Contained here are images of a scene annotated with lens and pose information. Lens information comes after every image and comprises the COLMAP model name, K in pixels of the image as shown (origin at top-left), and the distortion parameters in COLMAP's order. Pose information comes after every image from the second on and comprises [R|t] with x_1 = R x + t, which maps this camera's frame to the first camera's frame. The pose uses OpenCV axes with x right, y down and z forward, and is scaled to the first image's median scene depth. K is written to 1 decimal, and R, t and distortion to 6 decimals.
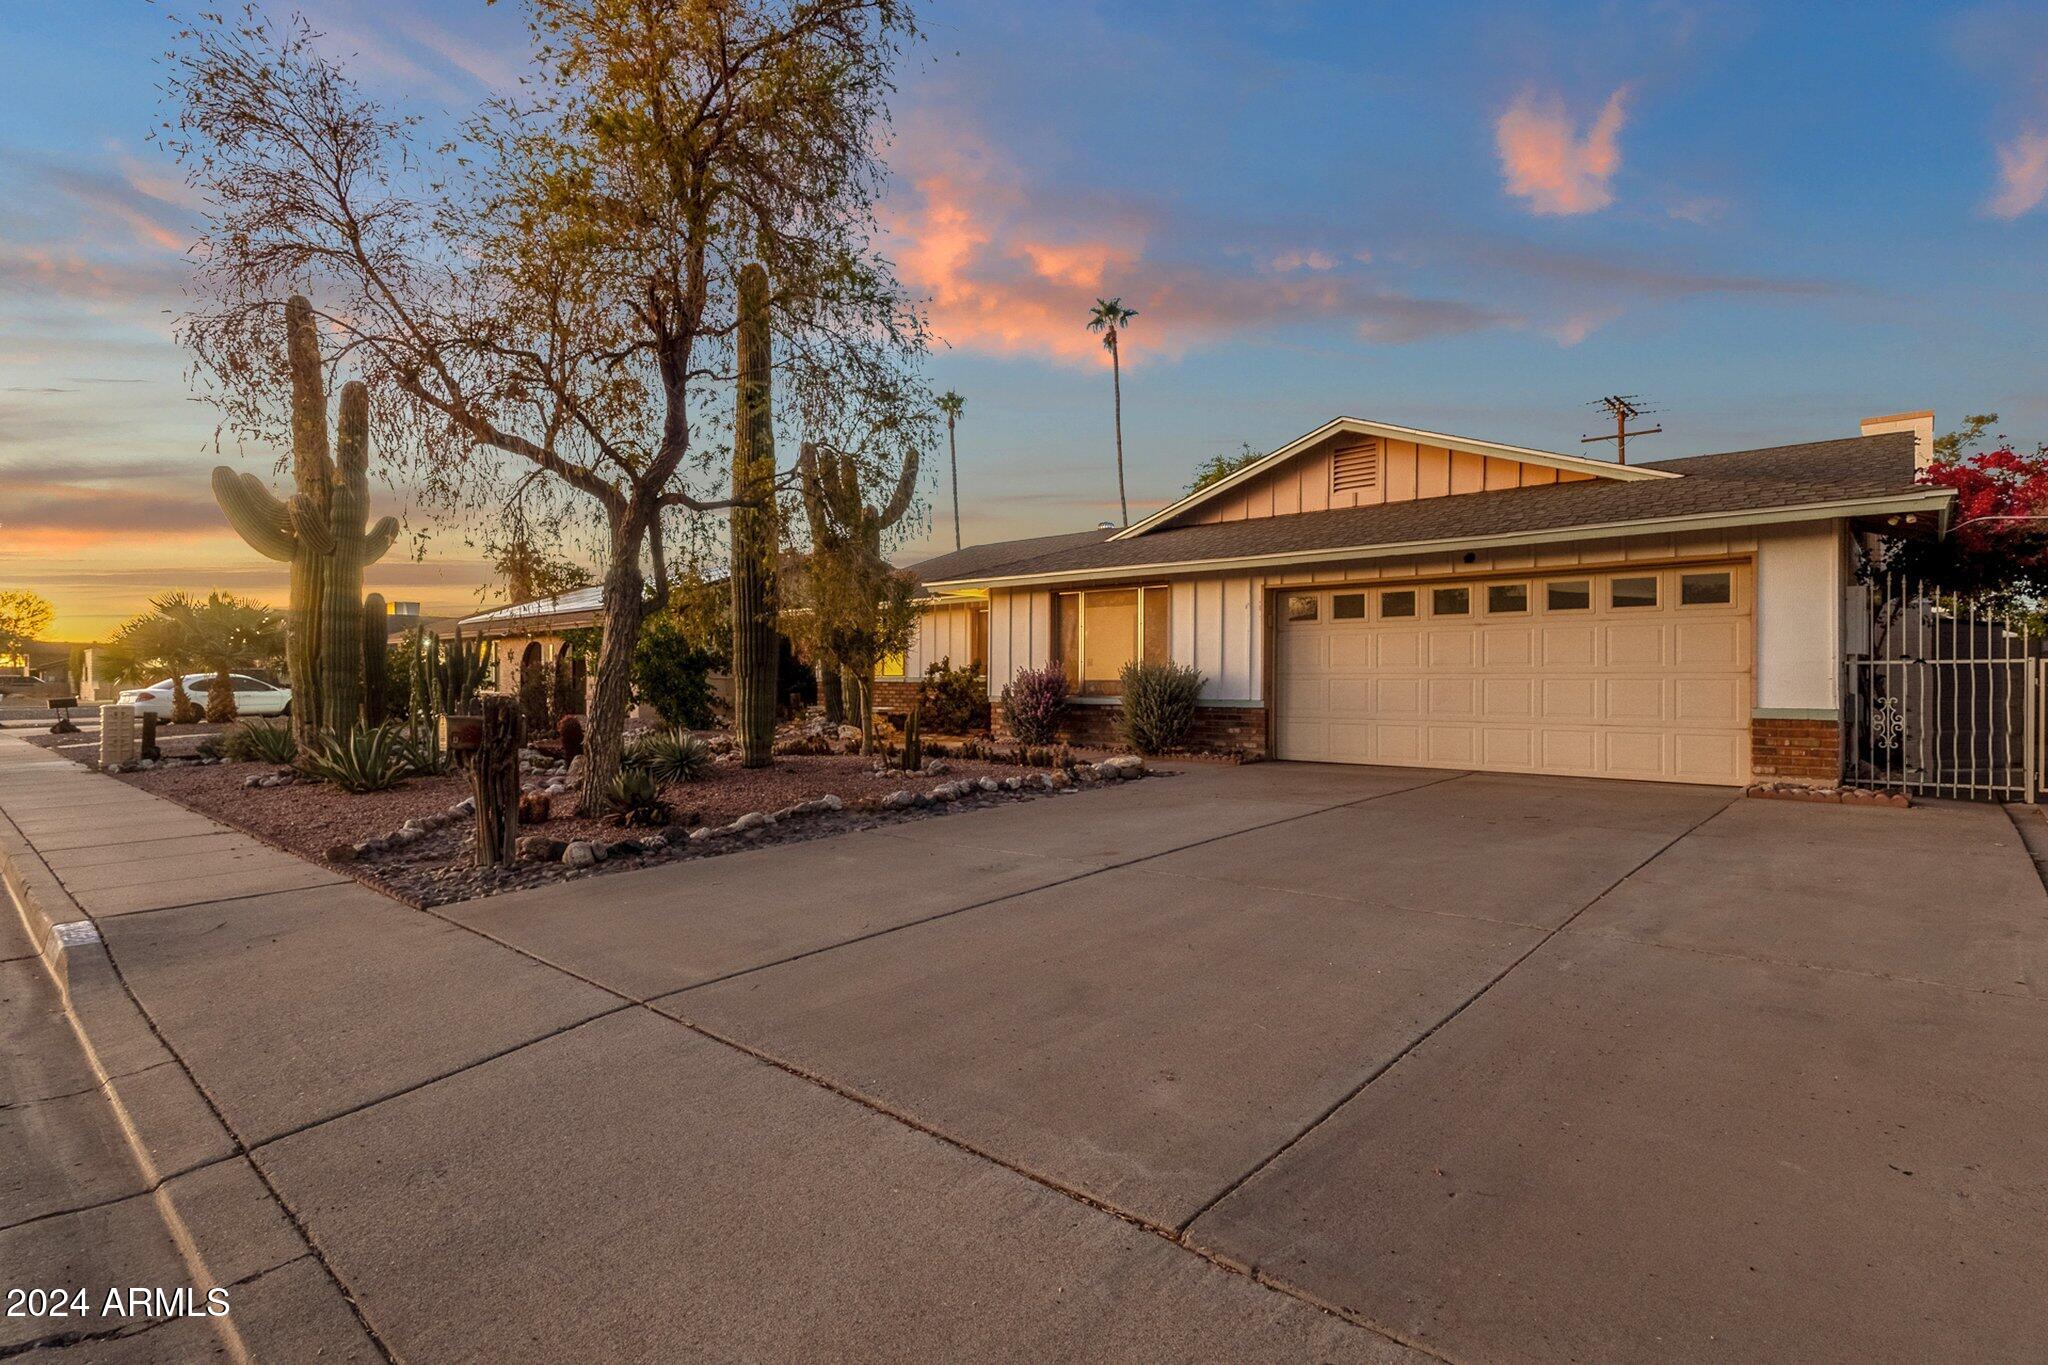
lens RADIAL K [[999.1, 0, 1021.2], [0, 999.1, 673.4], [0, 0, 1]] dist [-0.001324, 0.000665]
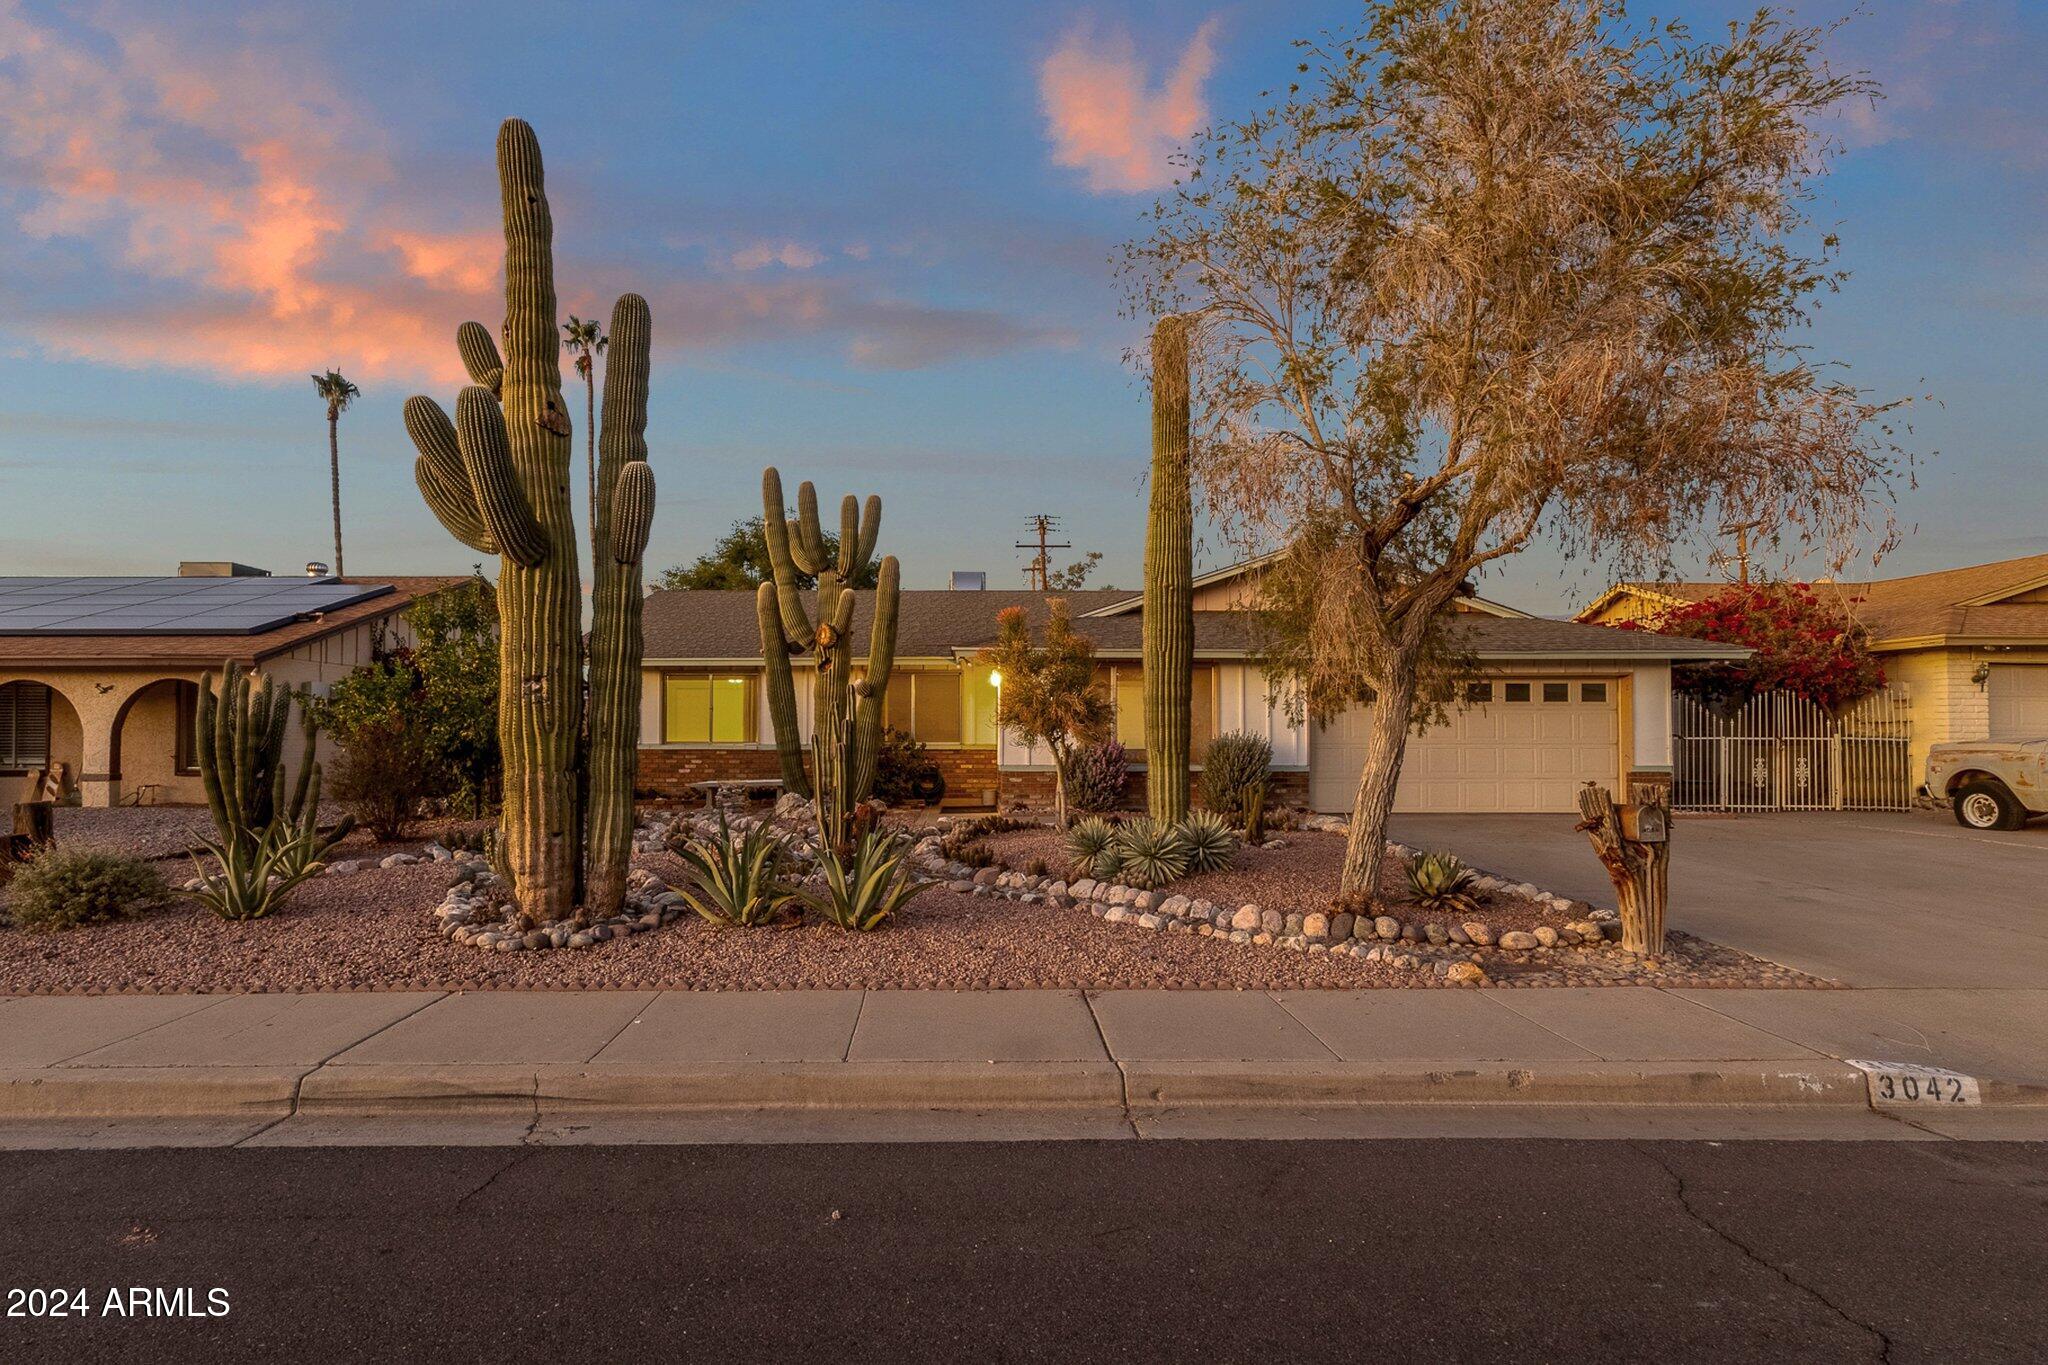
lens RADIAL K [[986.3, 0, 1027.3], [0, 986.3, 709.4], [0, 0, 1]] dist [0.006251, 0.000217]
pose [[0.751022, 0.018094, 0.660029, -1.028006], [-0.002477, 0.999695, -0.024588, -0.013770], [-0.660273, 0.016831, 0.750837, 0.399728]]
